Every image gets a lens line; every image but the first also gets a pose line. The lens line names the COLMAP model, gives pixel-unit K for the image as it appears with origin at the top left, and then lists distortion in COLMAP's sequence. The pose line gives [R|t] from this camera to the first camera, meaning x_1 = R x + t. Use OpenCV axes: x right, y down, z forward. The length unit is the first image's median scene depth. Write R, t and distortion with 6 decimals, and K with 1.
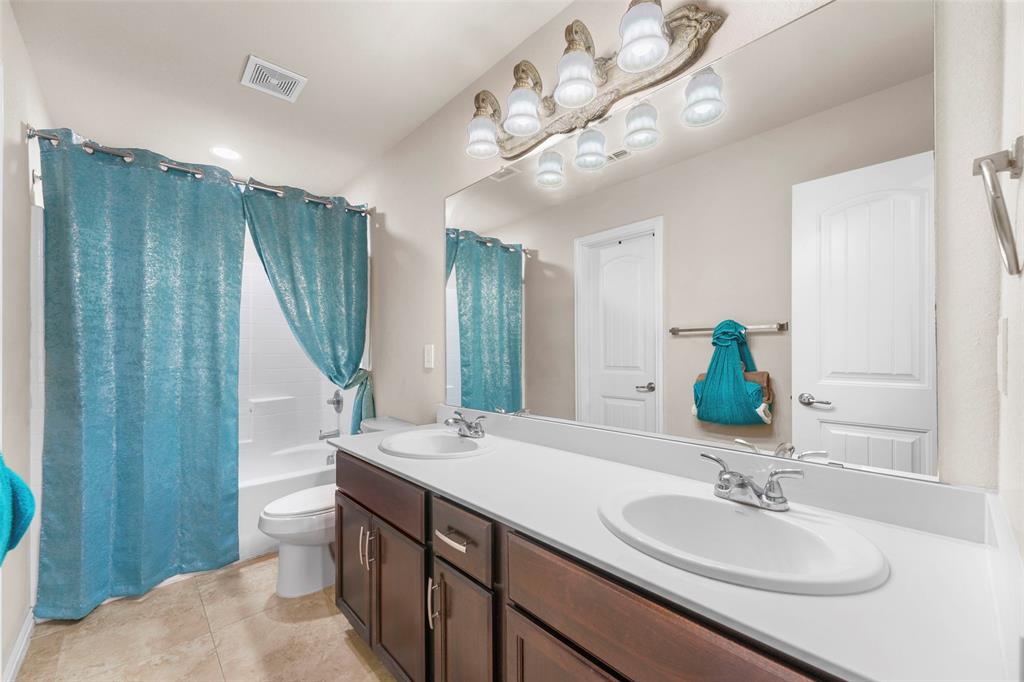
lens RADIAL K [[408.0, 0, 506.5], [0, 408.0, 349.2], [0, 0, 1]] dist [0.009546, -0.003039]
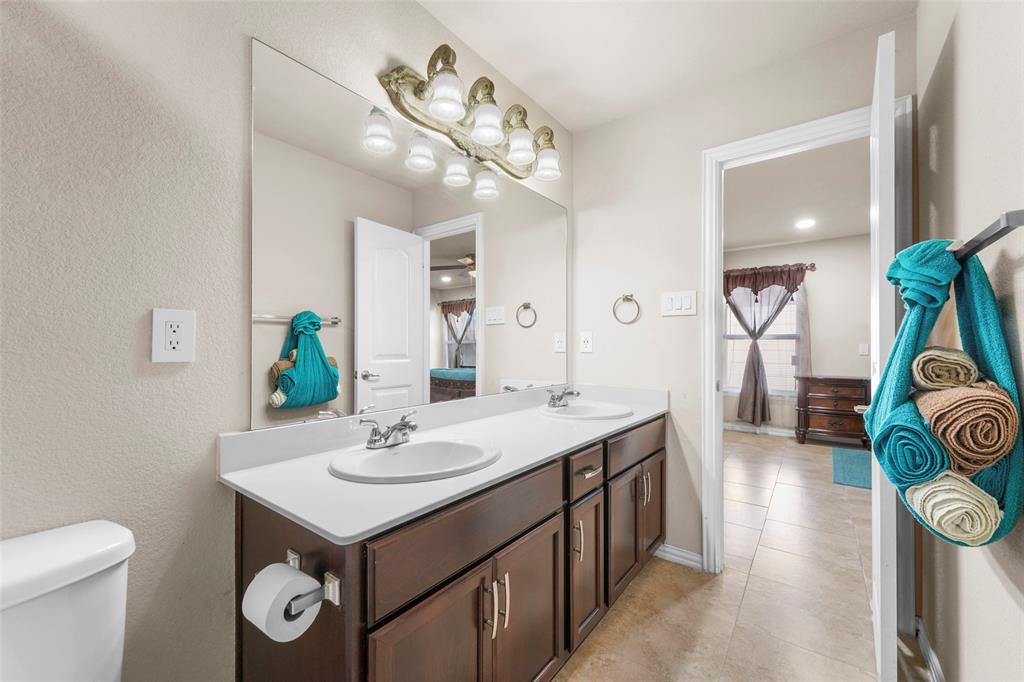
lens RADIAL K [[408.0, 0, 507.7], [0, 408.0, 337.3], [0, 0, 1]] dist [0.009546, -0.003039]
pose [[-0.181102, 0.027743, 0.983073, -0.431786], [-0.006758, 0.999543, -0.029452, 0.018345], [-0.983441, -0.011978, -0.180832, 0.461484]]
